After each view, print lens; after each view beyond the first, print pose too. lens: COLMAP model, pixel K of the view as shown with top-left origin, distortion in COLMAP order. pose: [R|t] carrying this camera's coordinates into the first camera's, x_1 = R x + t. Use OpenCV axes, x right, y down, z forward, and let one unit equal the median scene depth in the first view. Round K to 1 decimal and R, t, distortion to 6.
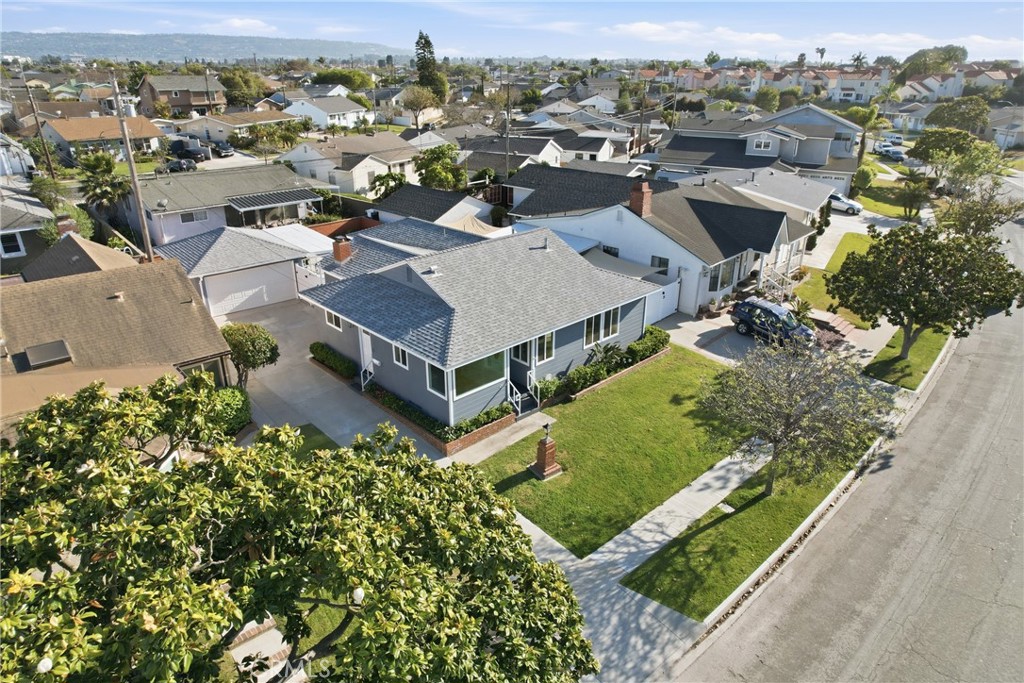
lens RADIAL K [[655.2, 0, 512.3], [0, 655.2, 349.3], [0, 0, 1]] dist [-0.082885, 0.073383]
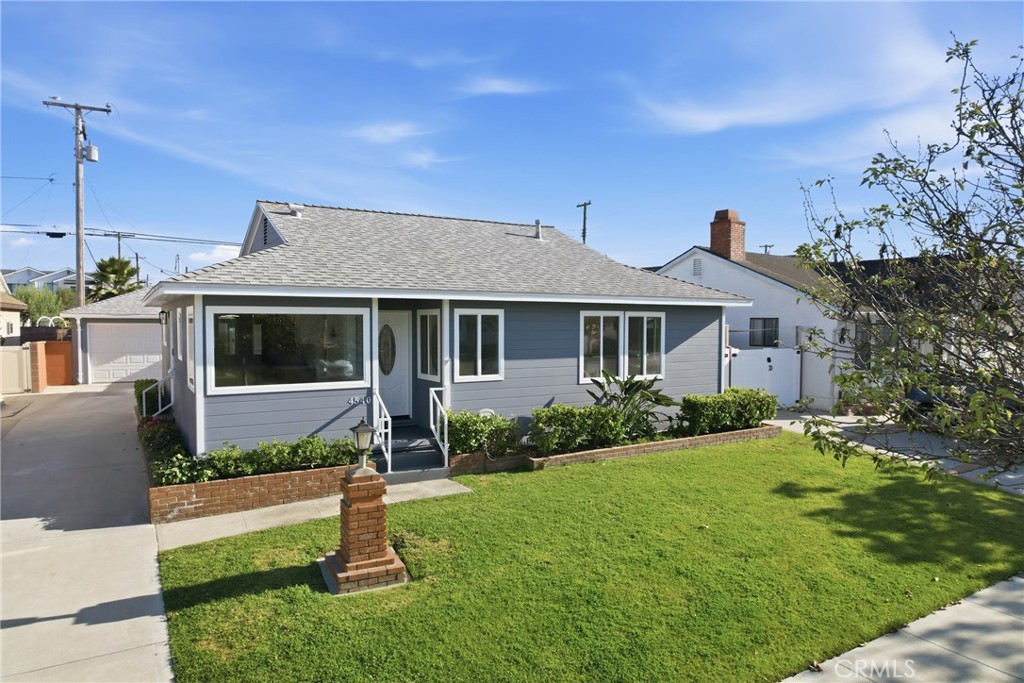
lens RADIAL K [[655.2, 0, 512.3], [0, 655.2, 349.3], [0, 0, 1]] dist [-0.082885, 0.073383]
pose [[0.977448, 0.010267, -0.210925, 0.171464], [-0.086751, 0.930169, -0.356735, 0.163308], [0.192534, 0.366988, 0.910083, 0.570753]]
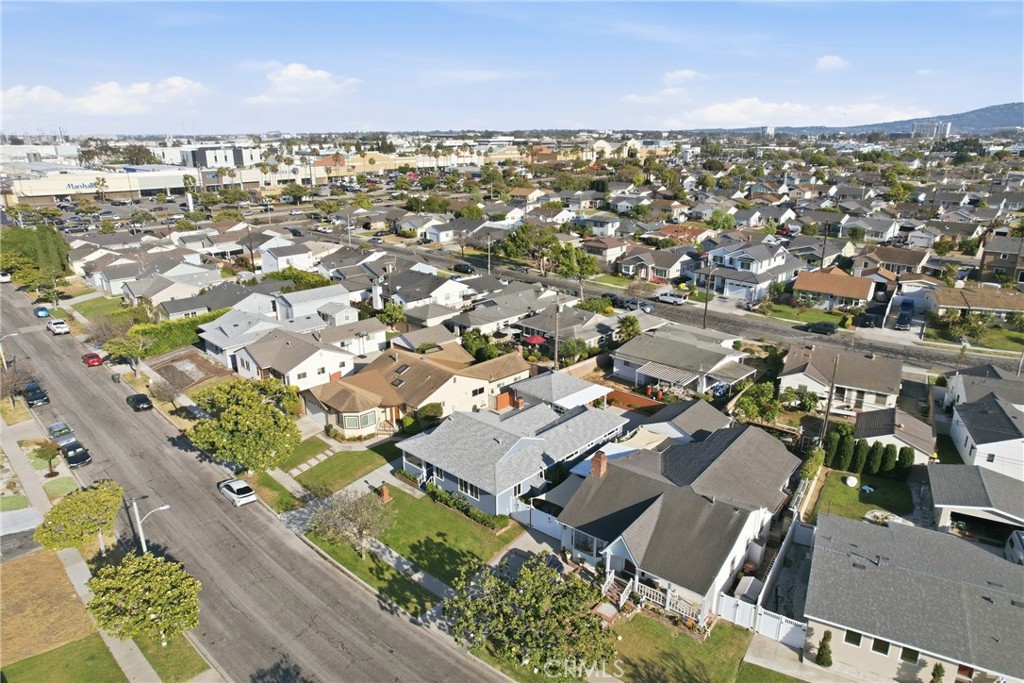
lens RADIAL K [[655.2, 0, 512.3], [0, 655.2, 349.3], [0, 0, 1]] dist [-0.082885, 0.073383]
pose [[0.069174, 0.317862, -0.945610, 1.938276], [-0.402560, 0.876174, 0.265073, -1.007815], [0.912776, 0.362329, 0.188567, 0.662560]]
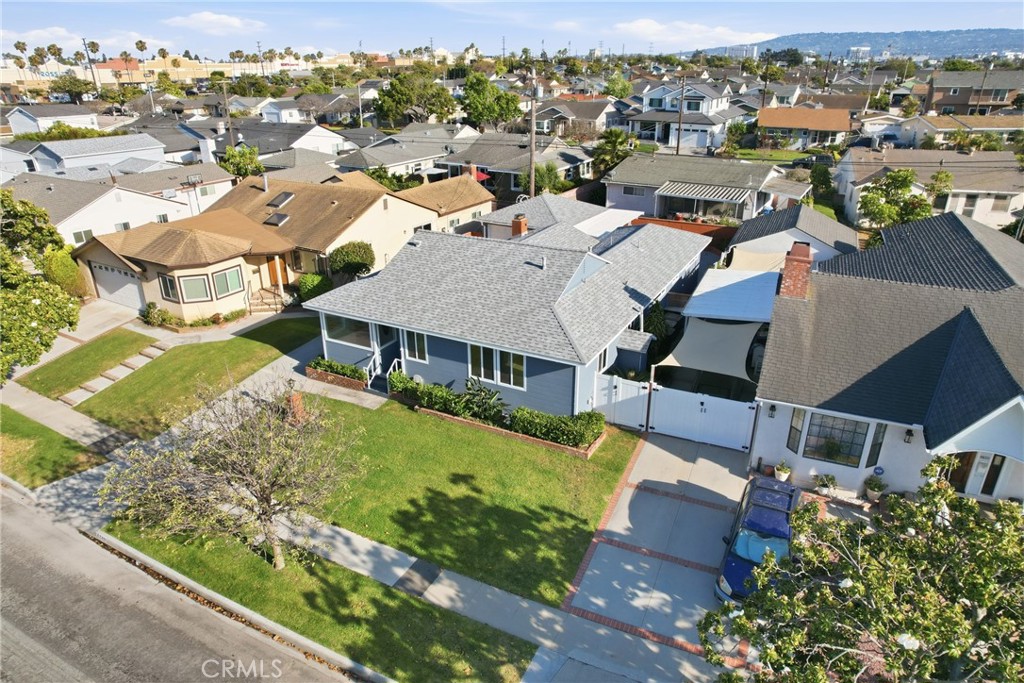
lens RADIAL K [[655.2, 0, 512.3], [0, 655.2, 349.3], [0, 0, 1]] dist [-0.082885, 0.073383]
pose [[0.315228, 0.383111, -0.868250, 0.932803], [-0.378927, 0.889611, 0.254963, -0.298143], [0.870084, 0.248632, 0.425601, 0.704647]]
